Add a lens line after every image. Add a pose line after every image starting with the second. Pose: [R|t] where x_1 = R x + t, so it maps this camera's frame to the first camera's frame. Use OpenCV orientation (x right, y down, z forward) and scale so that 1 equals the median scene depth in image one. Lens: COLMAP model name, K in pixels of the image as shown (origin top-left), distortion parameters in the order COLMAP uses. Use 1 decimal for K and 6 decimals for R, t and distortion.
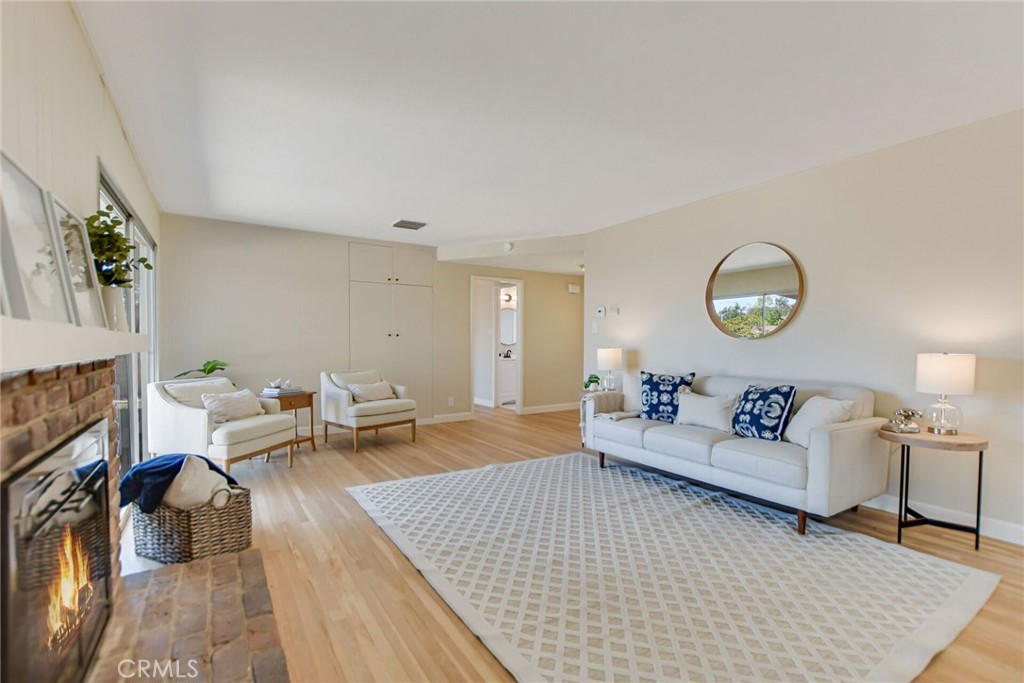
lens RADIAL K [[454.3, 0, 513.6], [0, 454.3, 362.4], [0, 0, 1]] dist [-0.024214, 0.002336]
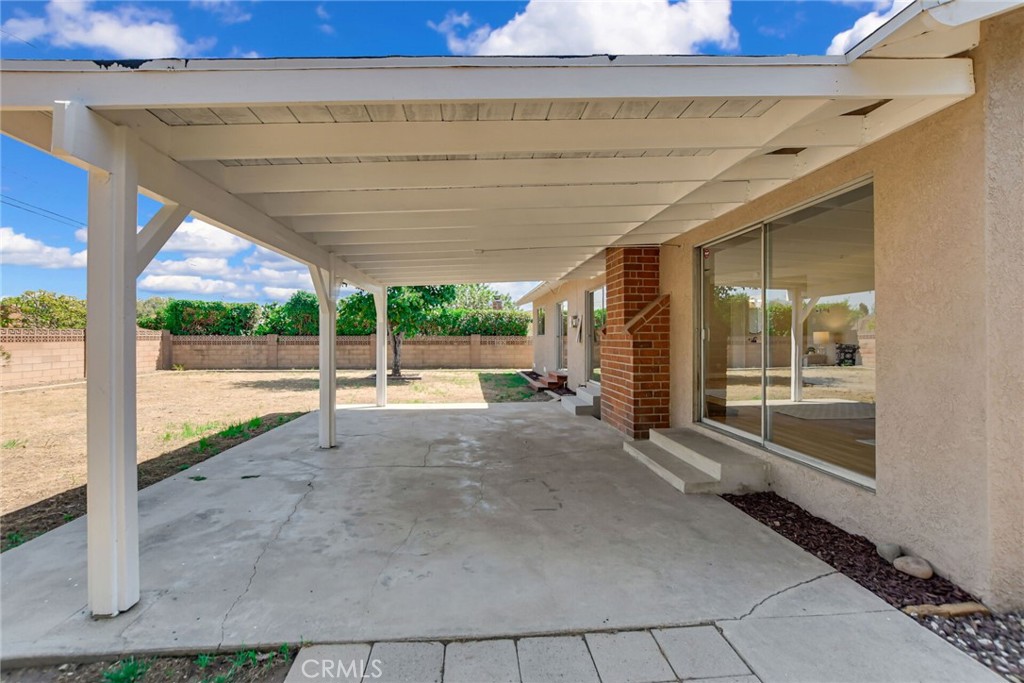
lens RADIAL K [[454.3, 0, 514.9], [0, 454.3, 336.1], [0, 0, 1]] dist [-0.024214, 0.002336]
pose [[0.883839, -0.007693, -0.467728, -0.033534], [-0.013836, 0.998997, -0.042576, 0.095600], [0.467586, 0.044102, 0.882847, -1.393815]]
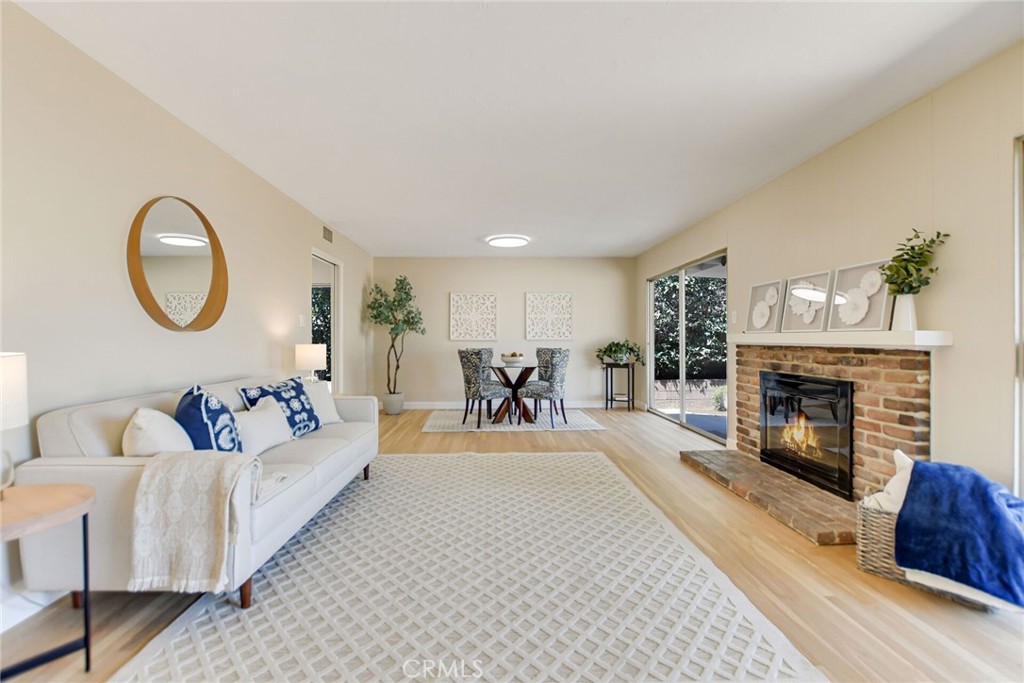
lens RADIAL K [[454.3, 0, 508.0], [0, 454.3, 341.5], [0, 0, 1]] dist [-0.024214, 0.002336]
pose [[-0.856746, -0.006698, 0.515696, -0.280902], [0.019533, 0.998777, 0.045423, -0.055923], [-0.515369, 0.048989, -0.855567, 1.313321]]
